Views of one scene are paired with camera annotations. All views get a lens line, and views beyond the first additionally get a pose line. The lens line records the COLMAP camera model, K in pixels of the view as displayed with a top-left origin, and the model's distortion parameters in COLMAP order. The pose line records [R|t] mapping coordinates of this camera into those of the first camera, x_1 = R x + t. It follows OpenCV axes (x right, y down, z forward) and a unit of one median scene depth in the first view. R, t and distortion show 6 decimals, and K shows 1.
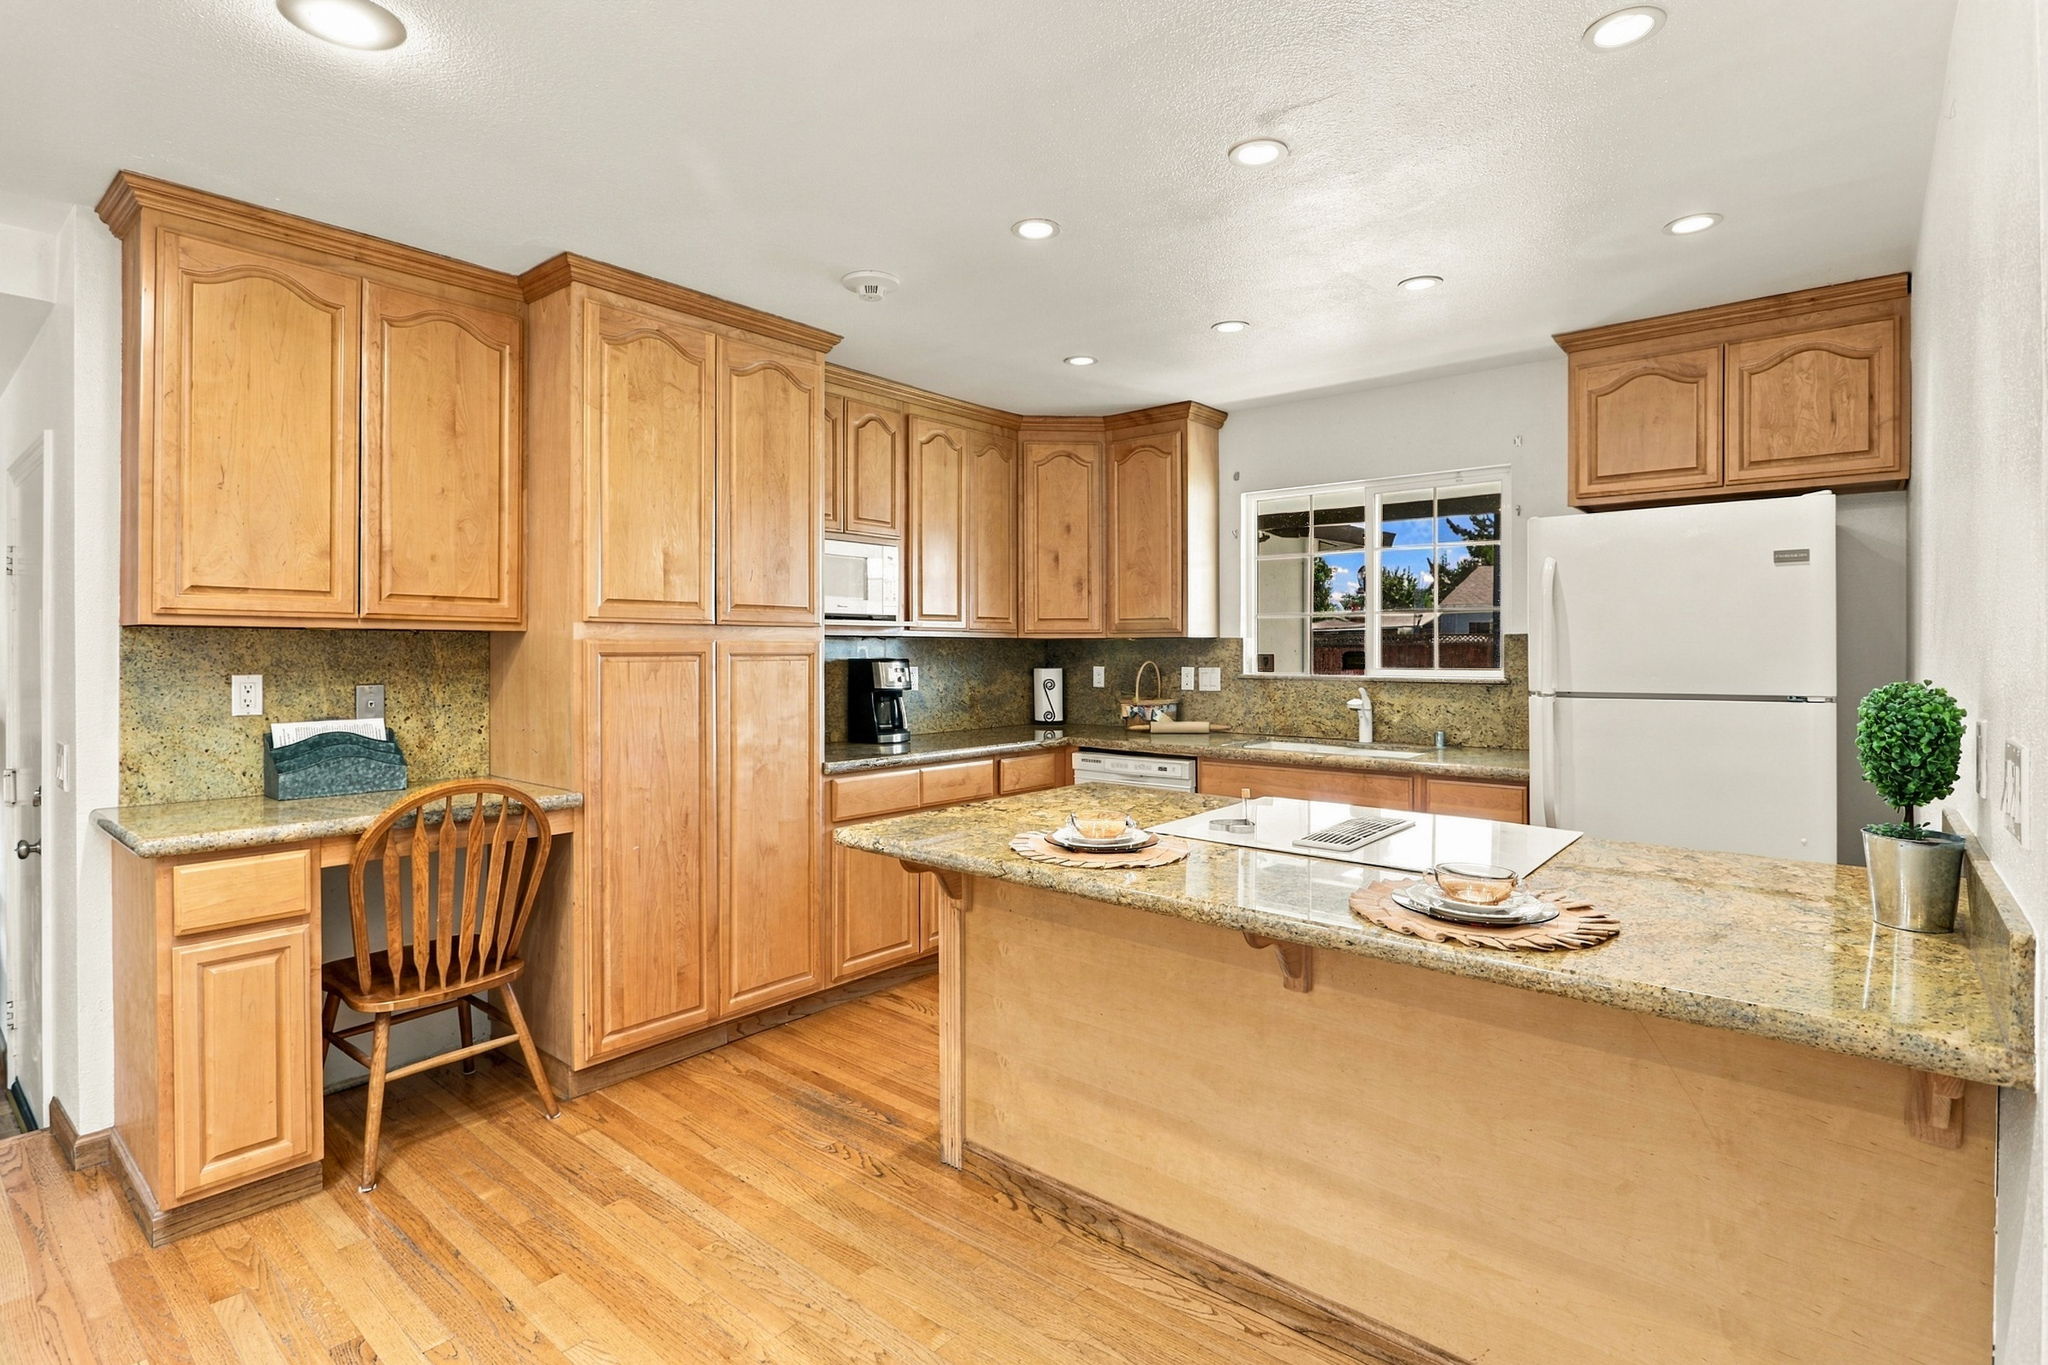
lens RADIAL K [[980.7, 0, 1004.8], [0, 980.7, 664.0], [0, 0, 1]] dist [-0.011299, 0.000430]
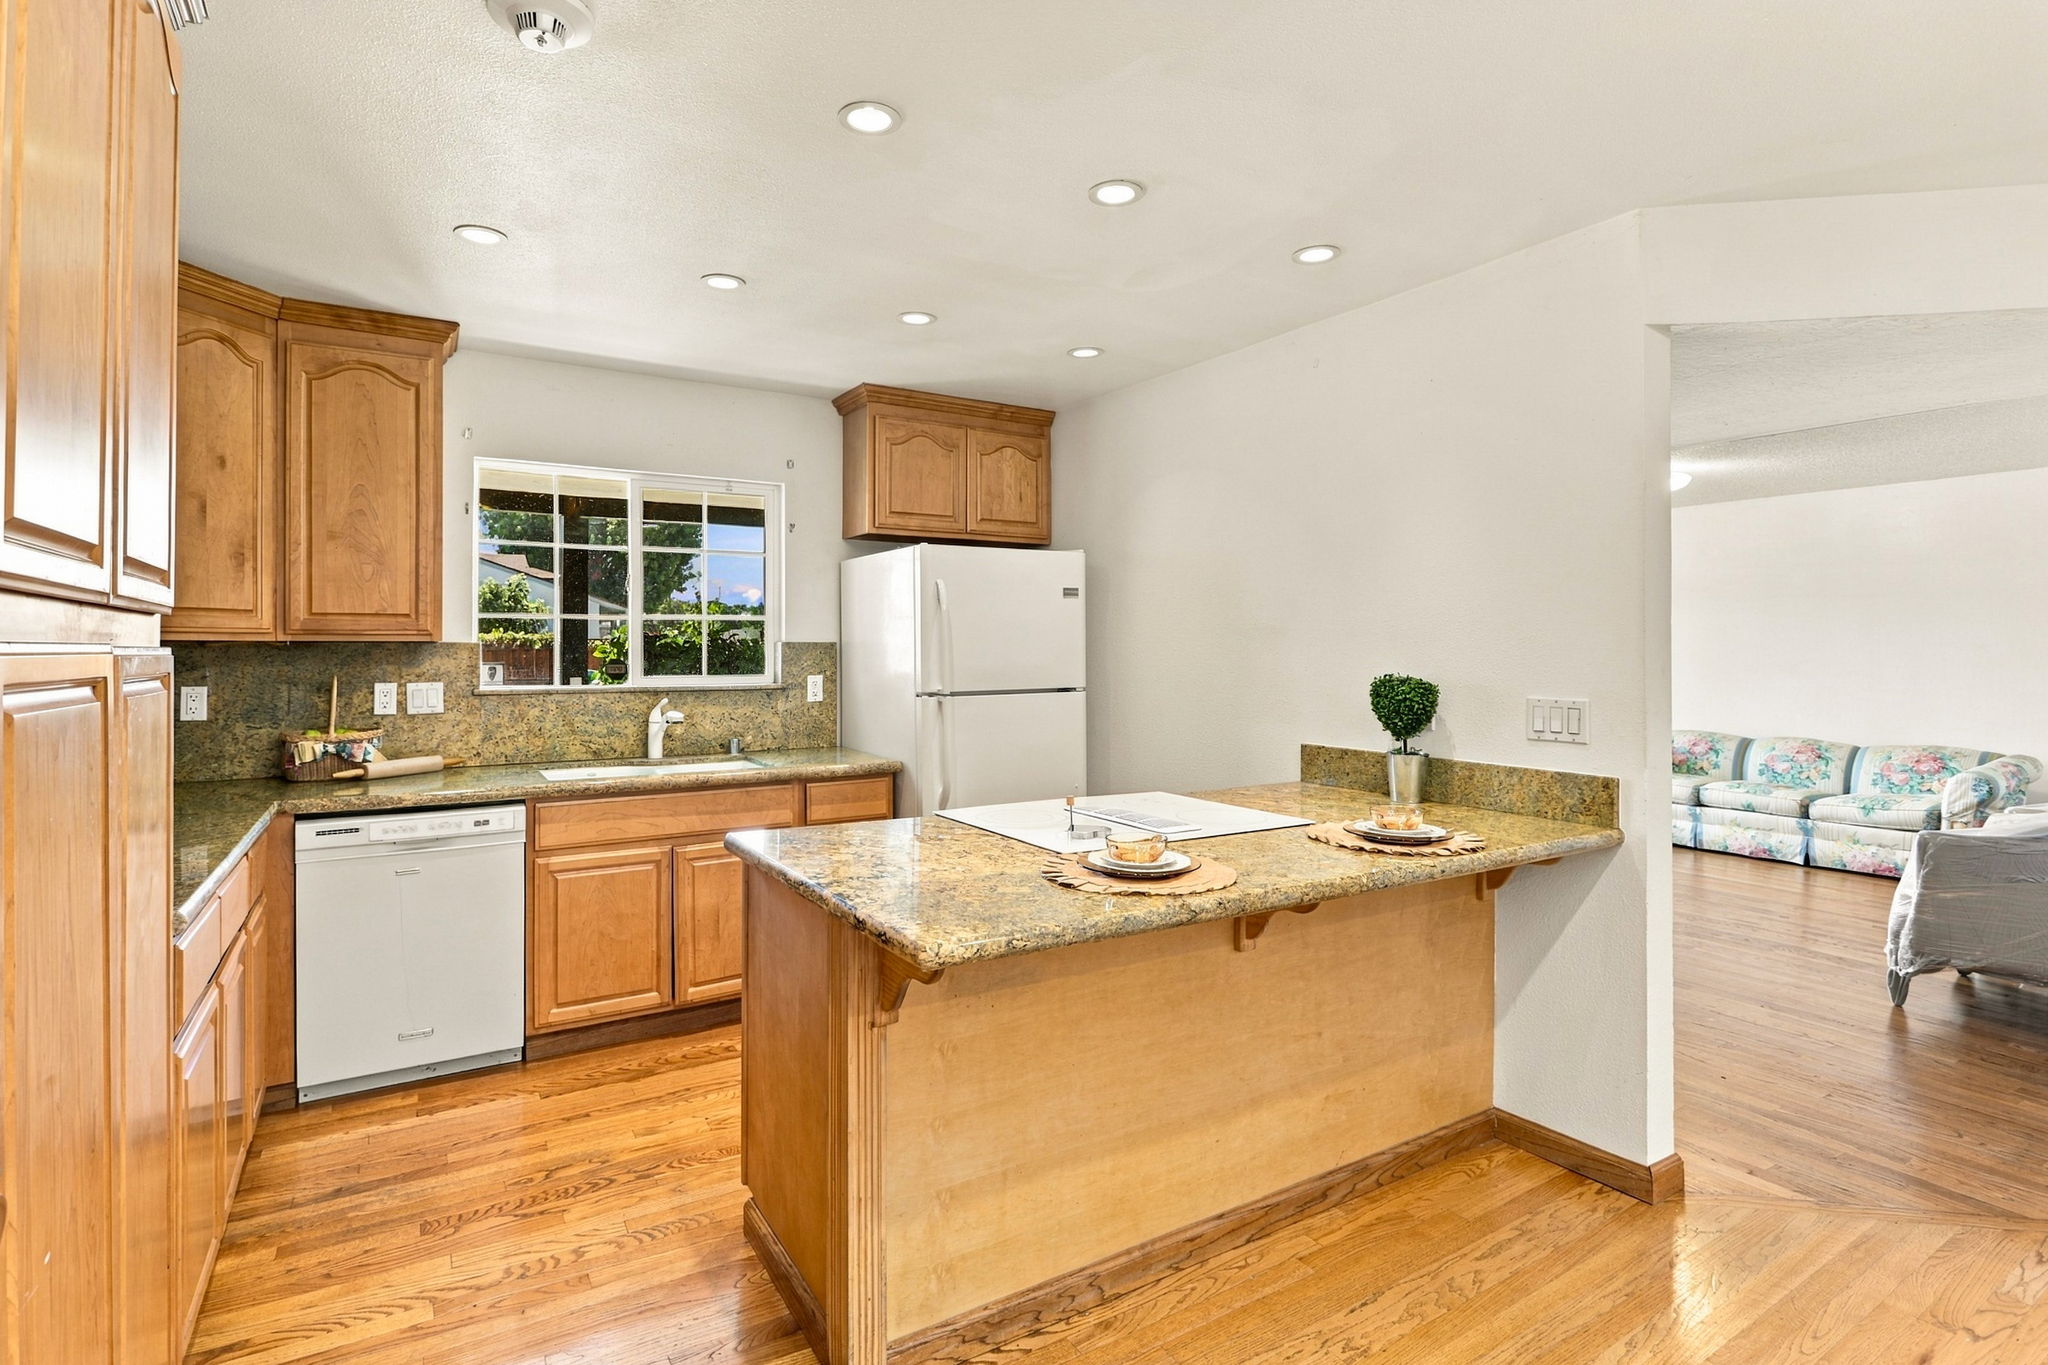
lens RADIAL K [[980.7, 0, 1004.8], [0, 980.7, 664.0], [0, 0, 1]] dist [-0.011299, 0.000430]
pose [[0.320491, -0.011160, 0.947186, -0.395055], [0.016767, 0.999841, 0.006107, -0.008359], [-0.947103, 0.013924, 0.320628, 0.395444]]
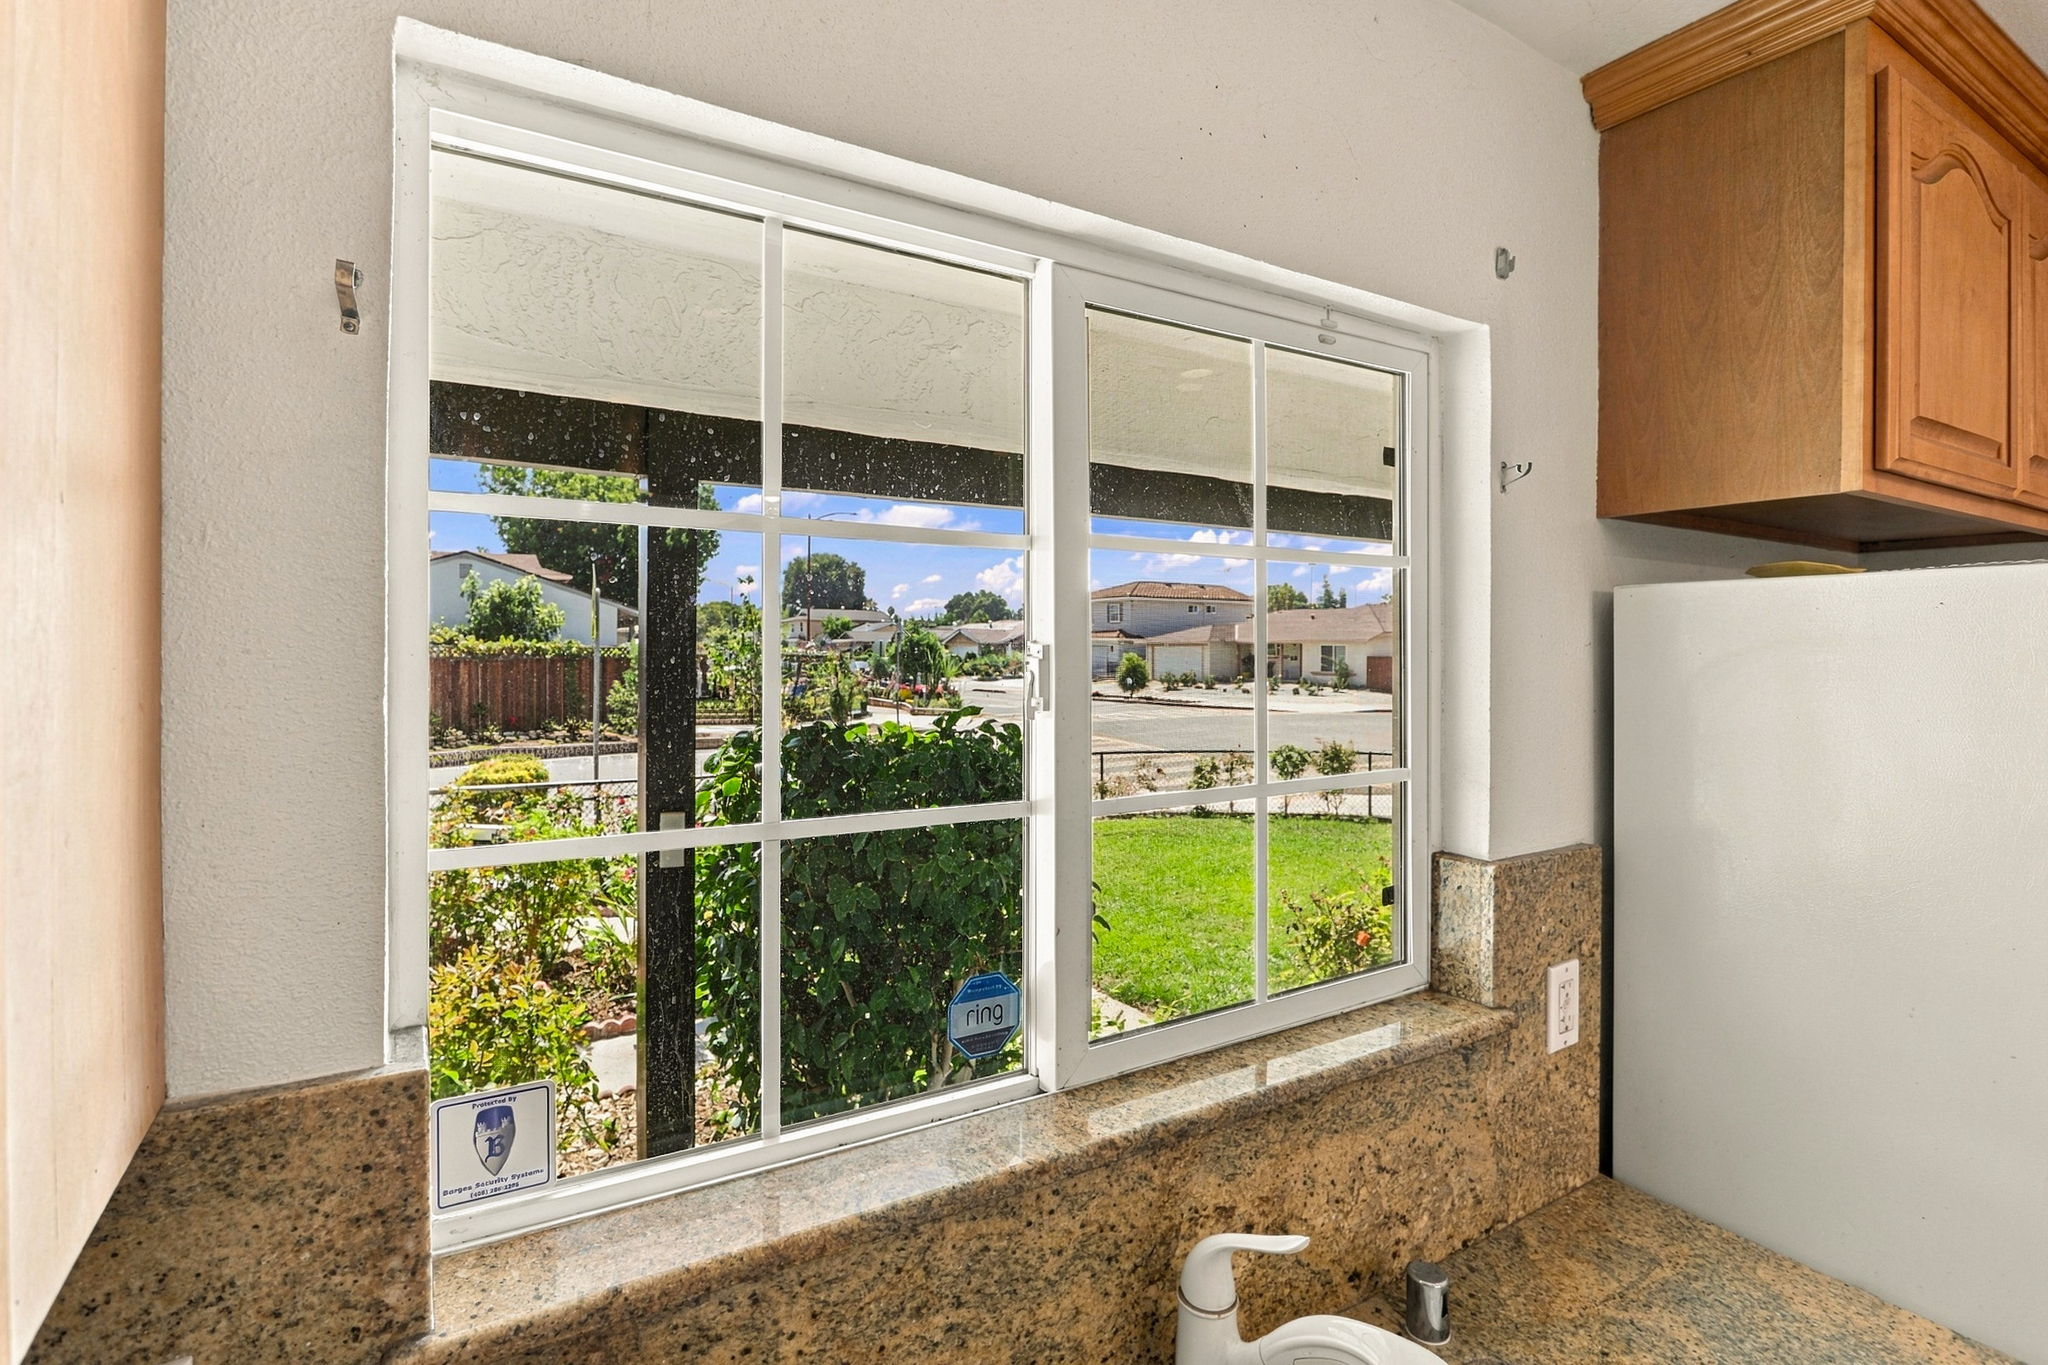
lens RADIAL K [[980.7, 0, 1004.8], [0, 980.7, 664.0], [0, 0, 1]] dist [-0.011299, 0.000430]
pose [[0.327427, -0.007843, 0.944844, 0.155397], [0.014014, 0.999896, 0.003443, -0.091405], [-0.944772, 0.012113, 0.327503, 0.970218]]
